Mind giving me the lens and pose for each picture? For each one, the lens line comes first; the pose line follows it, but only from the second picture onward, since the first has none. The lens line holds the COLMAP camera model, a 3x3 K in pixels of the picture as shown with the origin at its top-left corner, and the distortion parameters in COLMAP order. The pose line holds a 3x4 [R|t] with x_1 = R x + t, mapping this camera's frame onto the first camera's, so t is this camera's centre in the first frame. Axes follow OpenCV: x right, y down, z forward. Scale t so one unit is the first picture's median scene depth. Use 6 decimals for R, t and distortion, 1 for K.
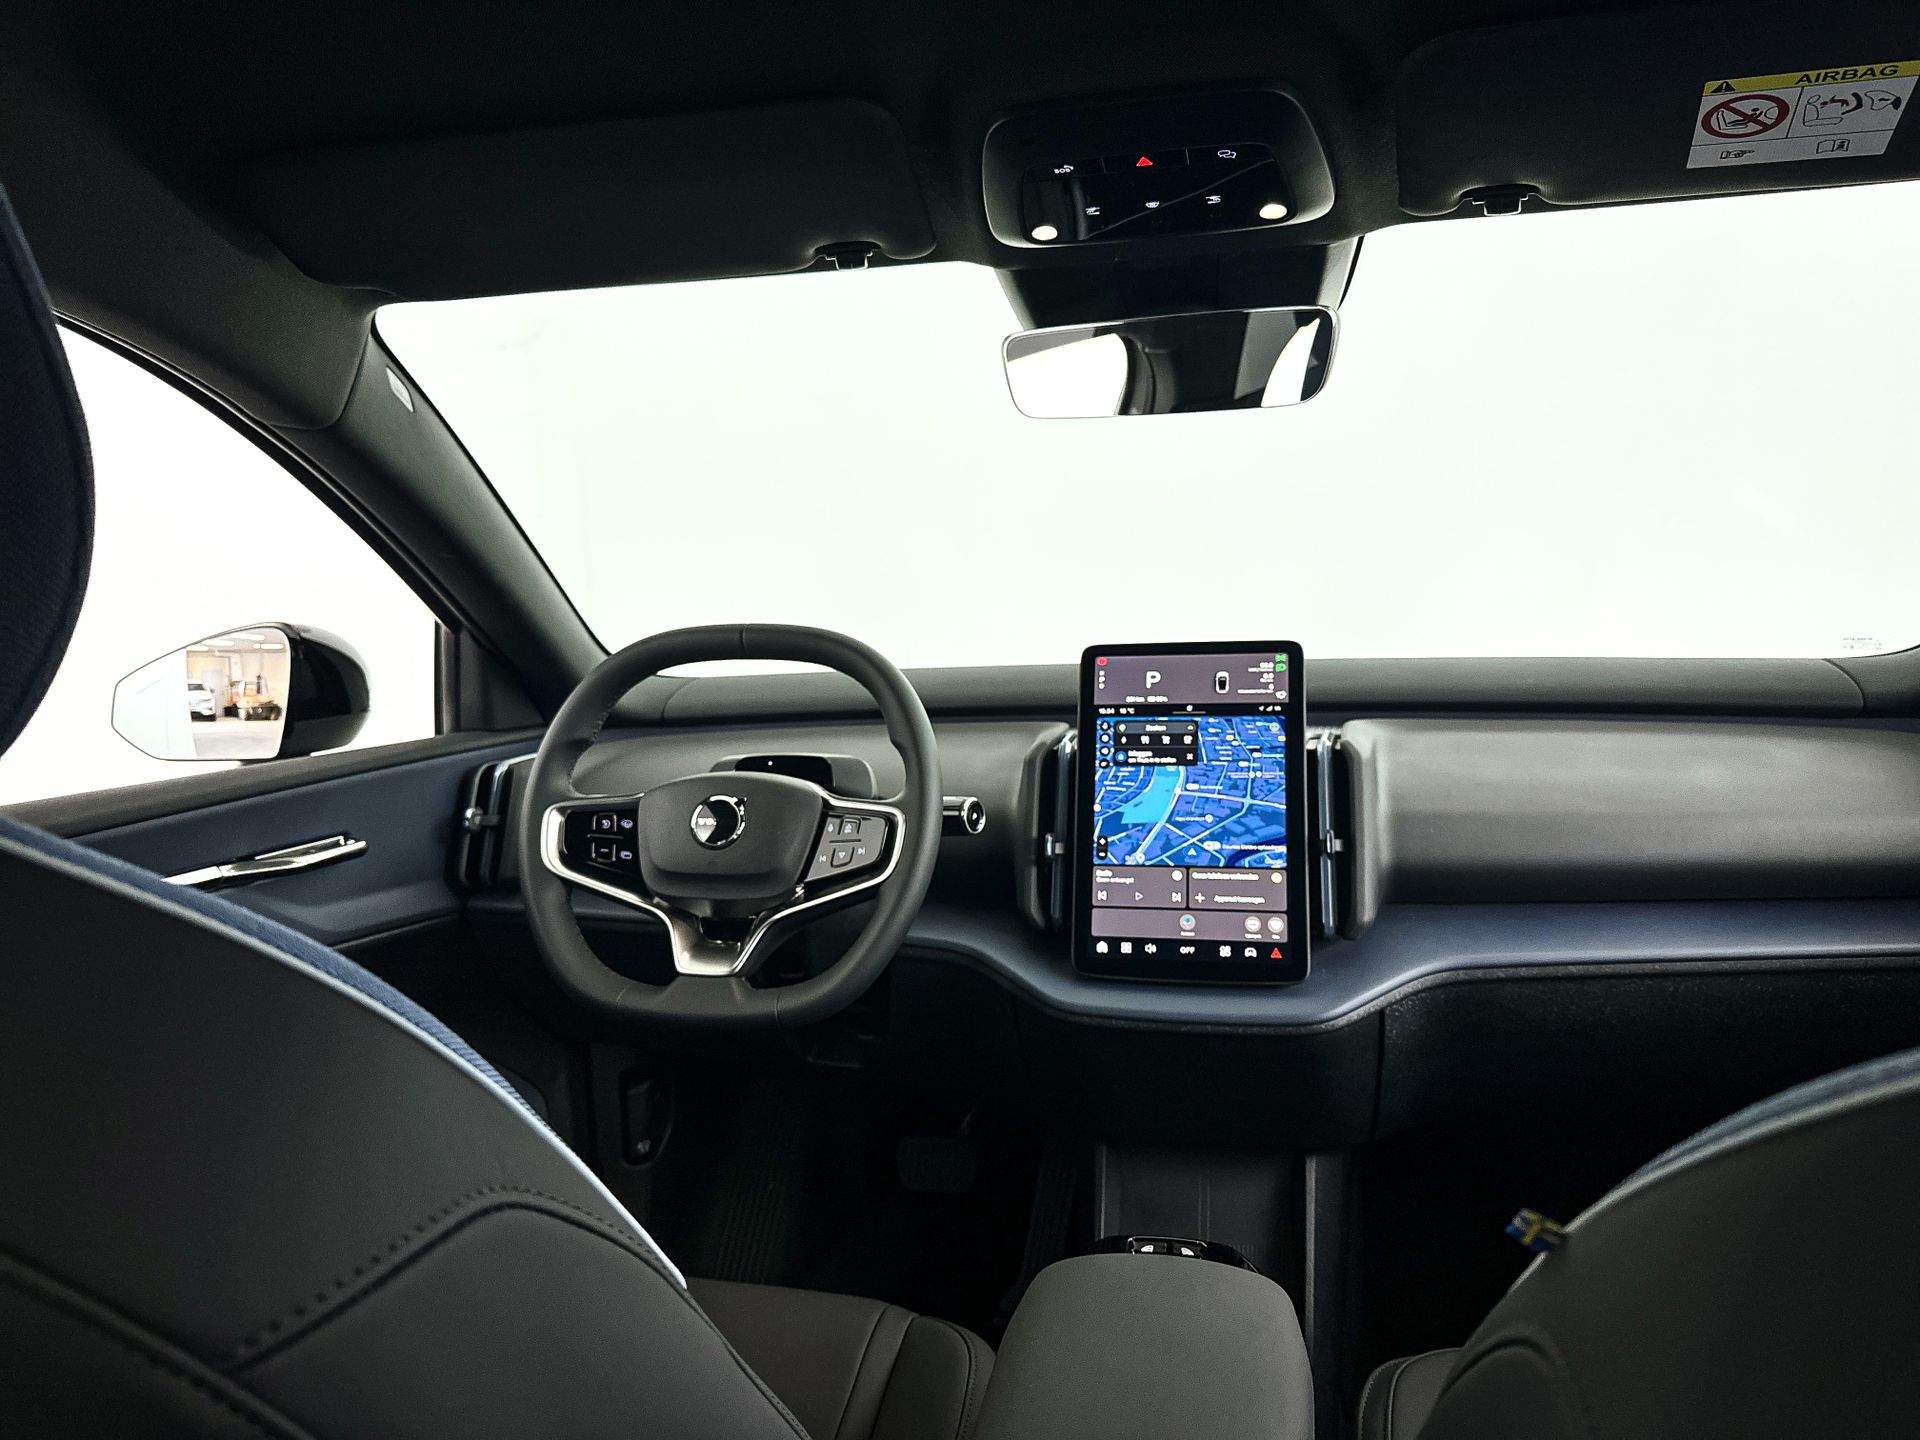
lens RADIAL K [[1369.8, 0, 965.0], [0, 1369.8, 728.7], [0, 0, 1]] dist [0.141143, -0.001594]
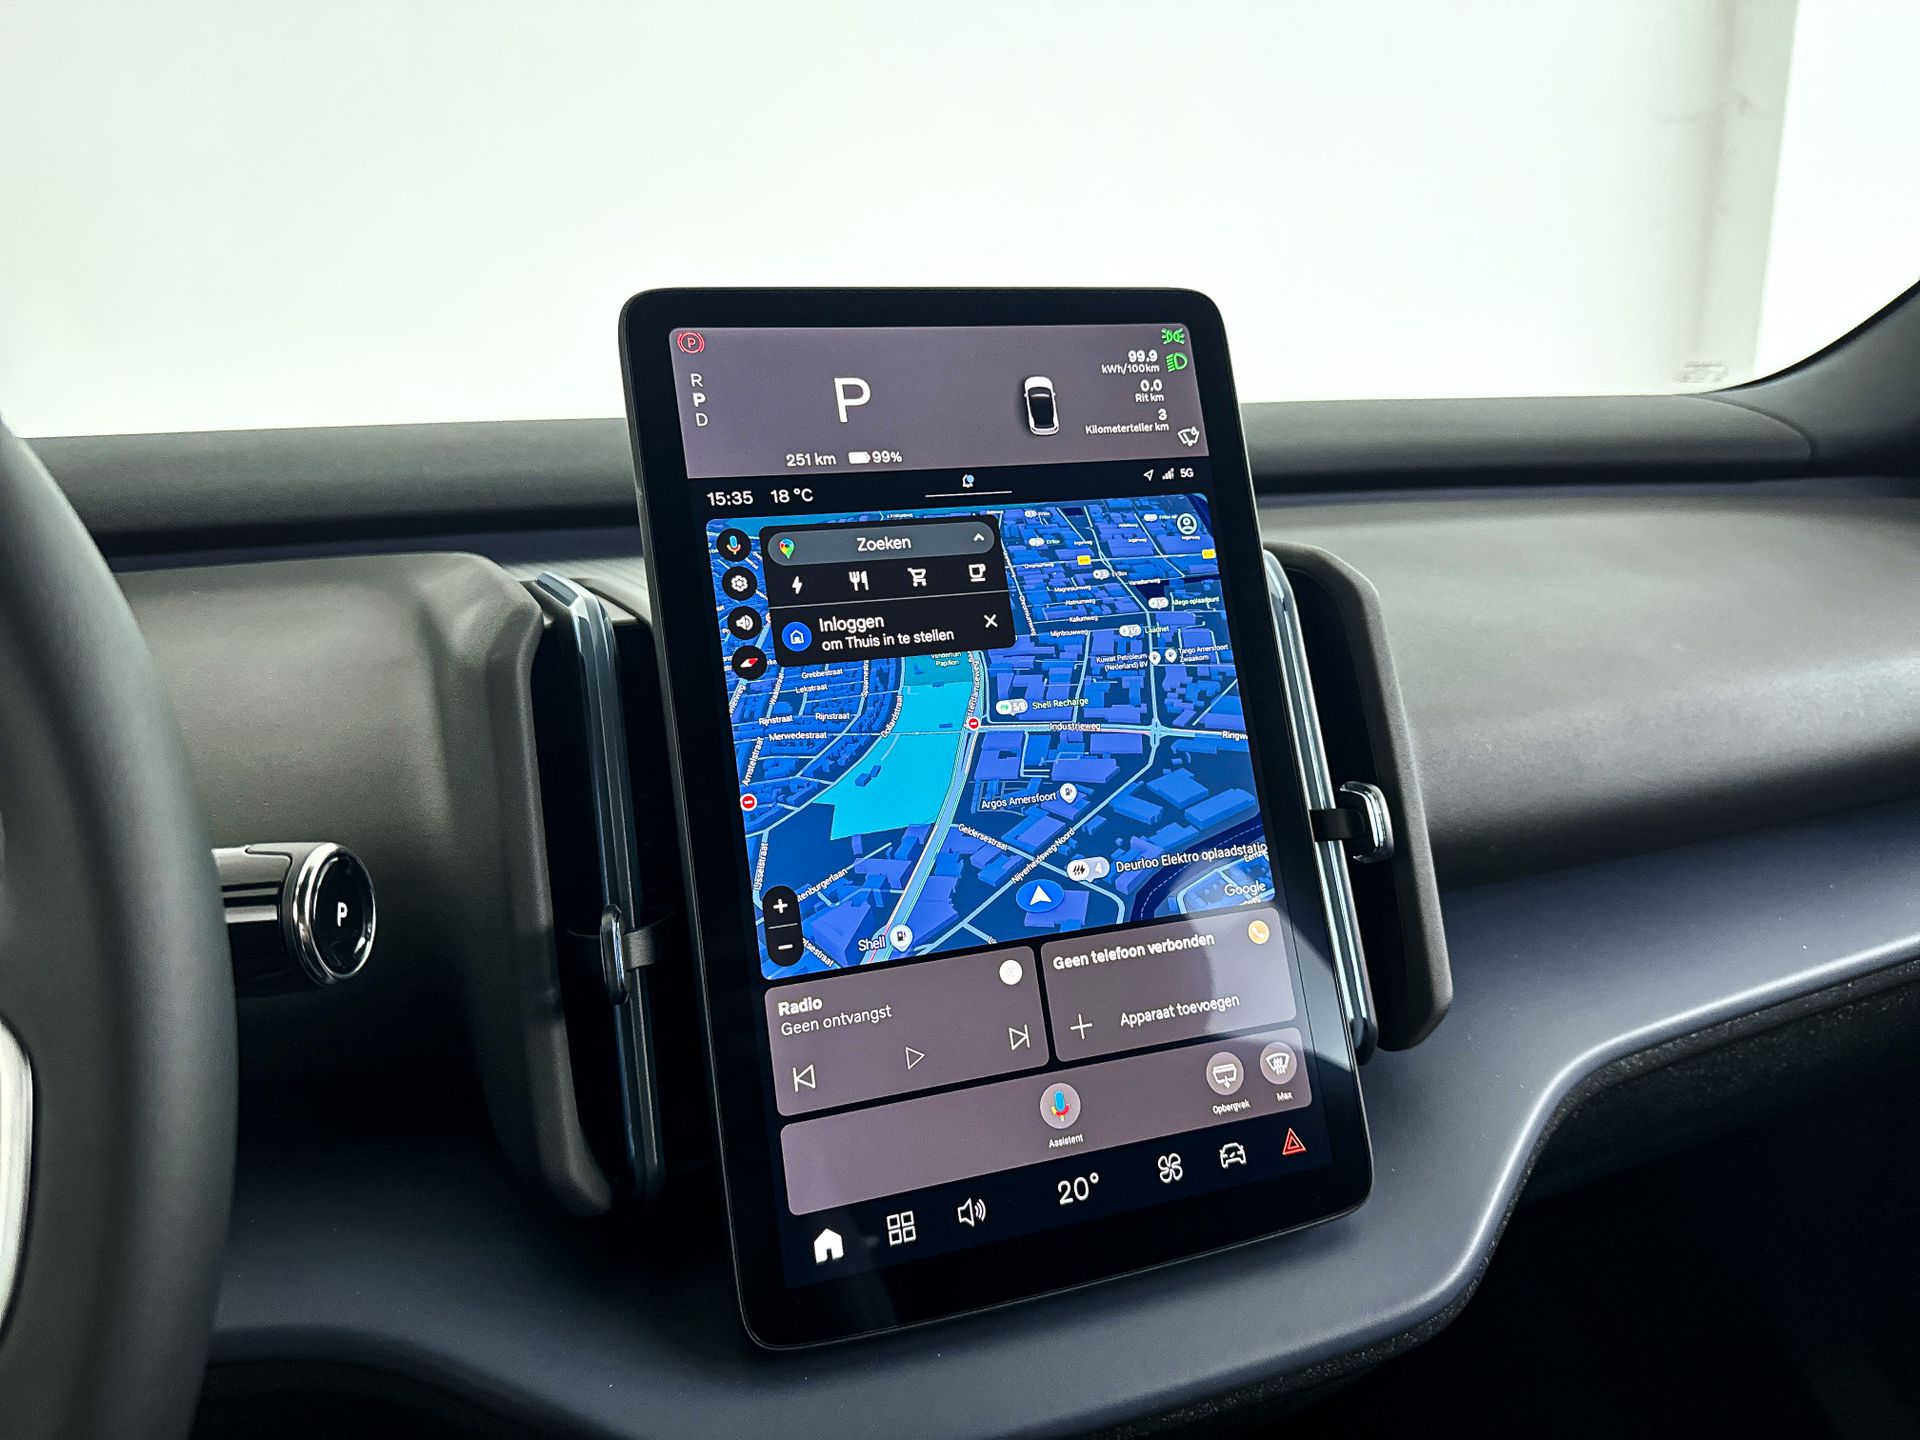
lens RADIAL K [[1369.8, 0, 965.0], [0, 1369.8, 728.7], [0, 0, 1]] dist [0.141143, -0.001594]
pose [[0.850764, -0.115334, 0.512736, -0.023442], [0.056149, 0.989986, 0.129520, 0.001936], [-0.522540, -0.081401, 0.848720, 0.711081]]
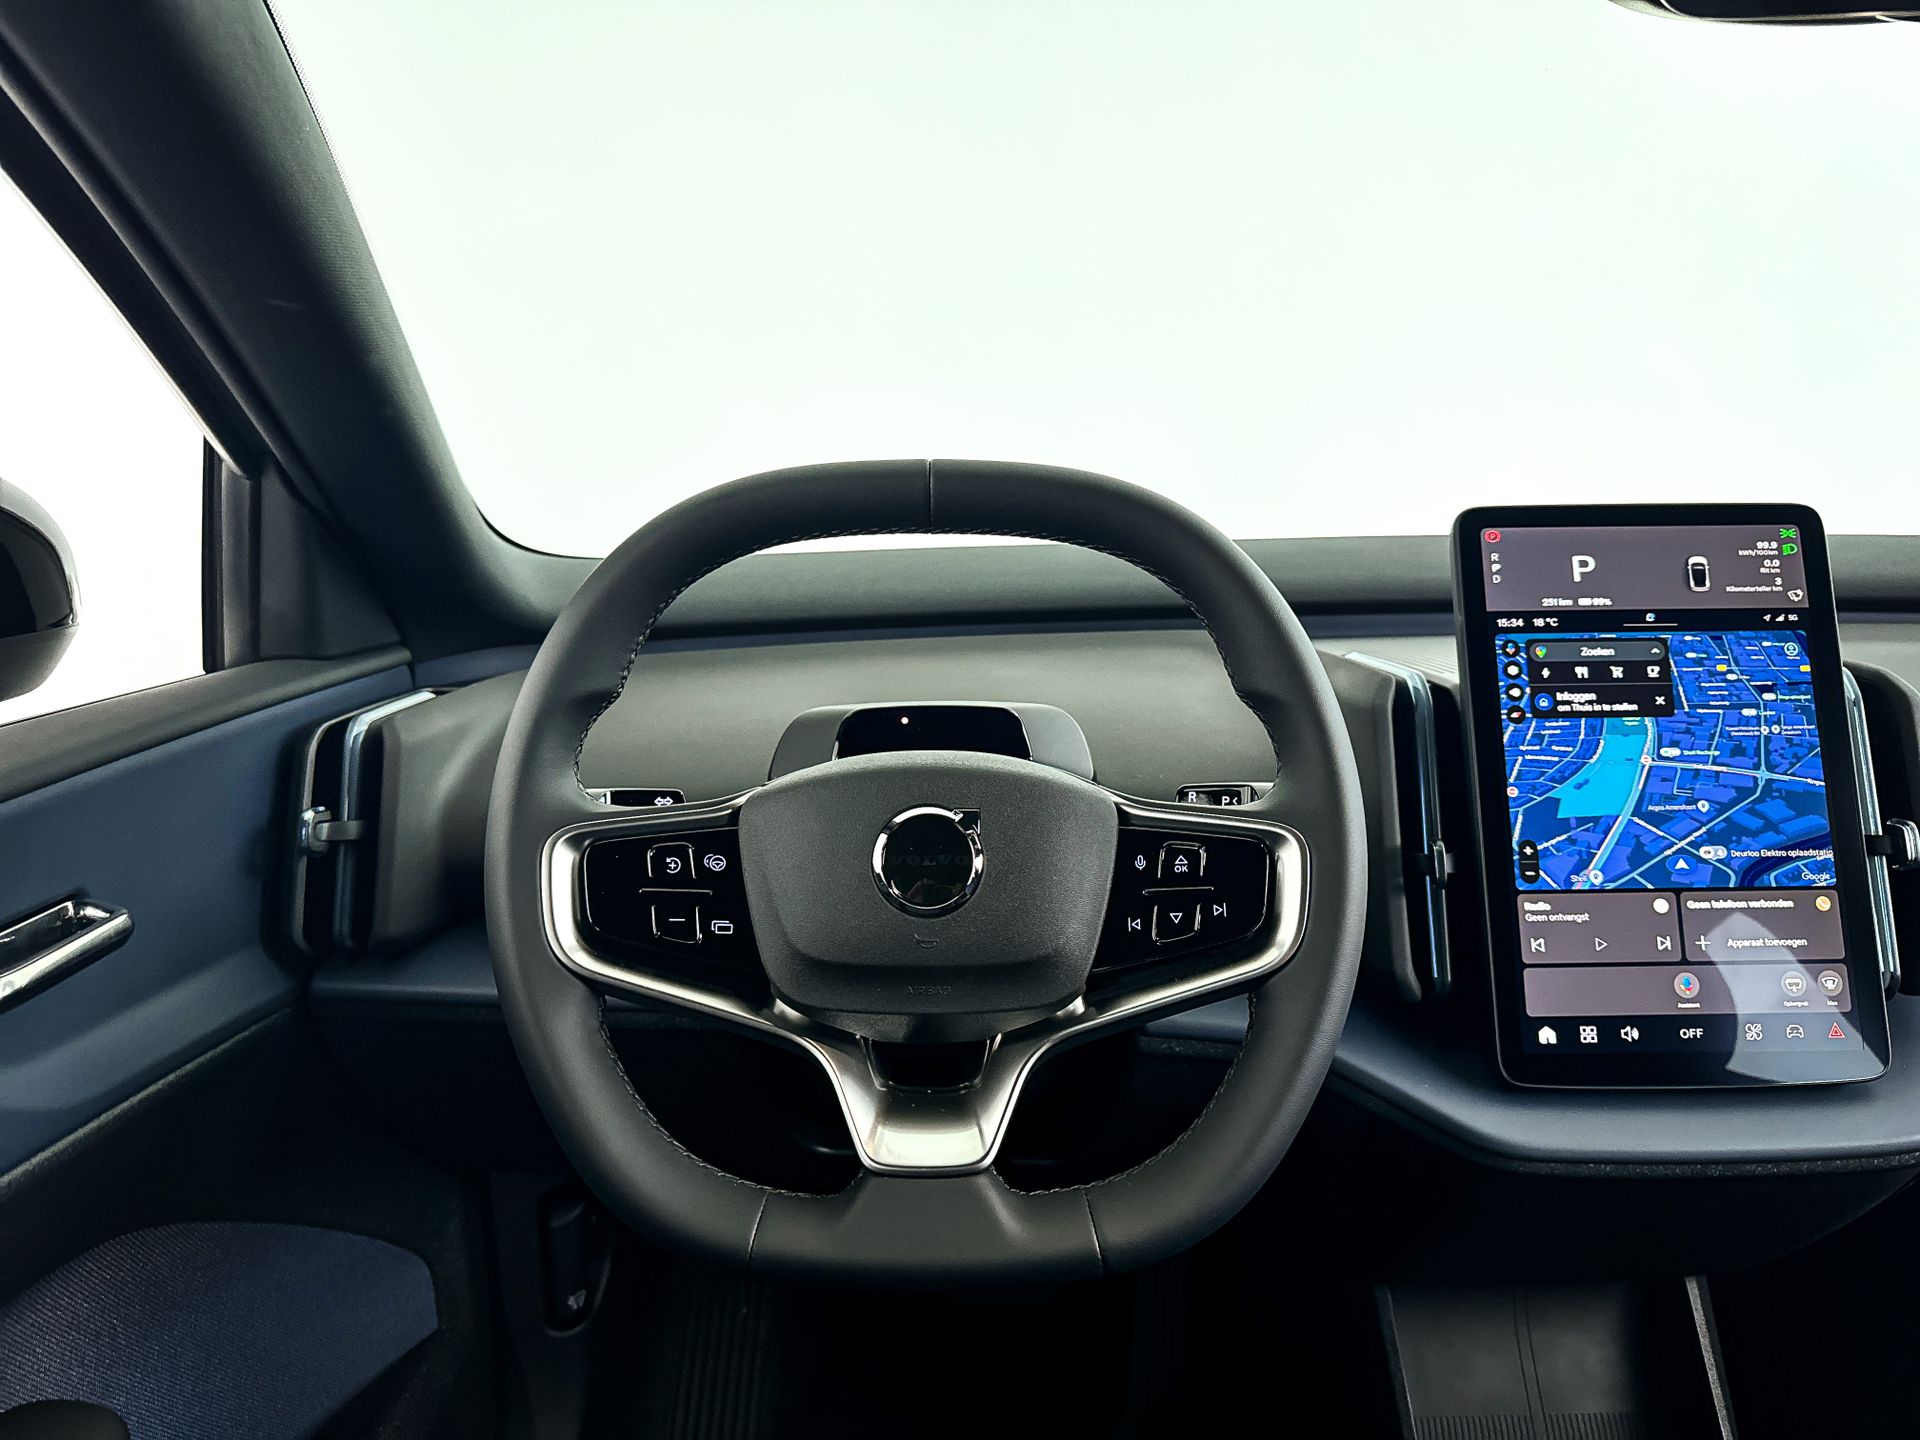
lens RADIAL K [[1435.0, 0, 960.0], [0, 1435.0, 720.0], [0, 0, 1]] dist [-0.002537, -0.004723]
pose [[0.973417, -0.023765, 0.227805, -0.269859], [0.005141, 0.996619, 0.082001, -0.023399], [-0.228984, -0.078650, 0.970248, 0.475813]]
